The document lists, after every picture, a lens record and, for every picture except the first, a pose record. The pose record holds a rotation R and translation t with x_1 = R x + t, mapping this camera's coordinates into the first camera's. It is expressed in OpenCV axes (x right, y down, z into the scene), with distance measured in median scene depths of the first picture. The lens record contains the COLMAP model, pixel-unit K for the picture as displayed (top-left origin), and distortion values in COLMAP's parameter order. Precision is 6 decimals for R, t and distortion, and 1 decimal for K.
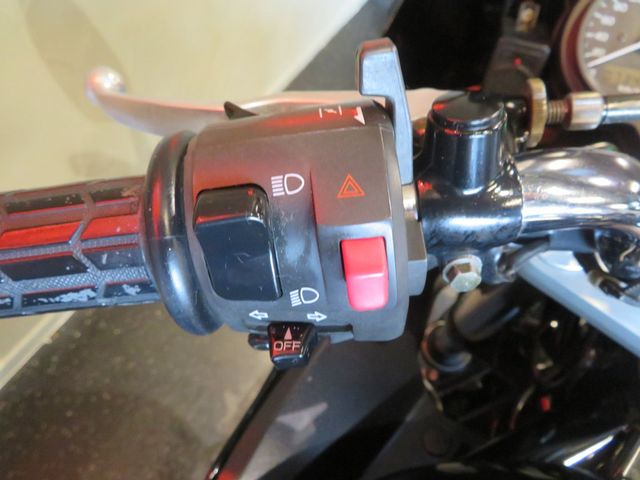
lens RADIAL K [[455.2, 0, 317.5], [0, 455.2, 238.1], [0, 0, 1]] dist [0.001773, -0.008078]
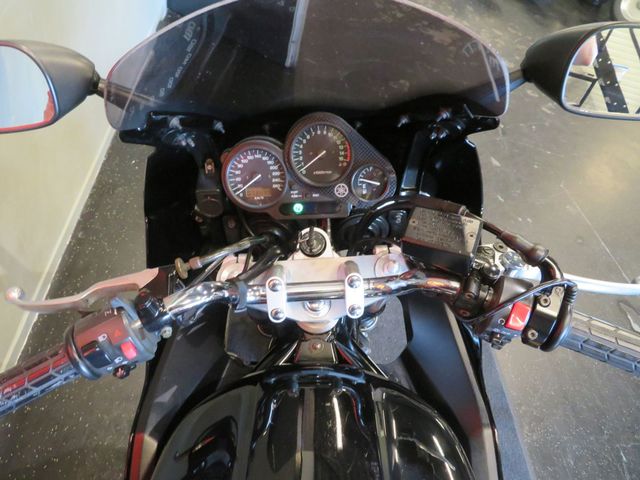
lens RADIAL K [[455.2, 0, 324.8], [0, 455.2, 240.1], [0, 0, 1]] dist [0.001773, -0.008078]
pose [[0.906226, -0.351389, 0.235118, 0.919823], [0.341373, 0.936218, 0.083427, -0.504477], [-0.249437, 0.004659, 0.968380, -2.937928]]
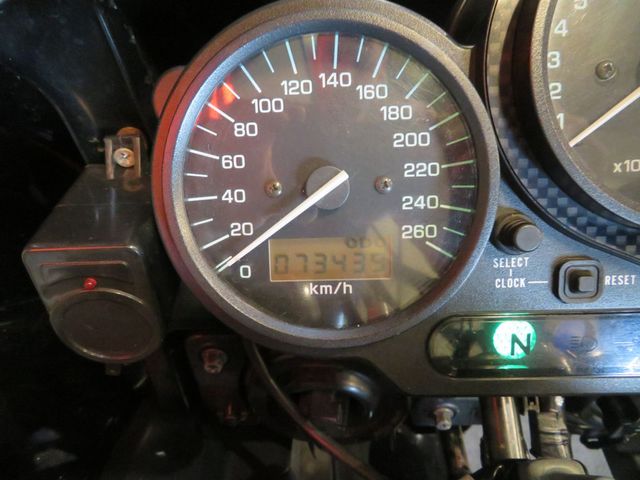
lens RADIAL K [[455.2, 0, 320.1], [0, 455.2, 239.7], [0, 0, 1]] dist [0.001773, -0.008078]
pose [[0.919512, -0.309222, 0.242651, 1.393878], [0.328872, 0.943345, -0.044093, -0.853804], [-0.215269, 0.120345, 0.969111, 1.329670]]
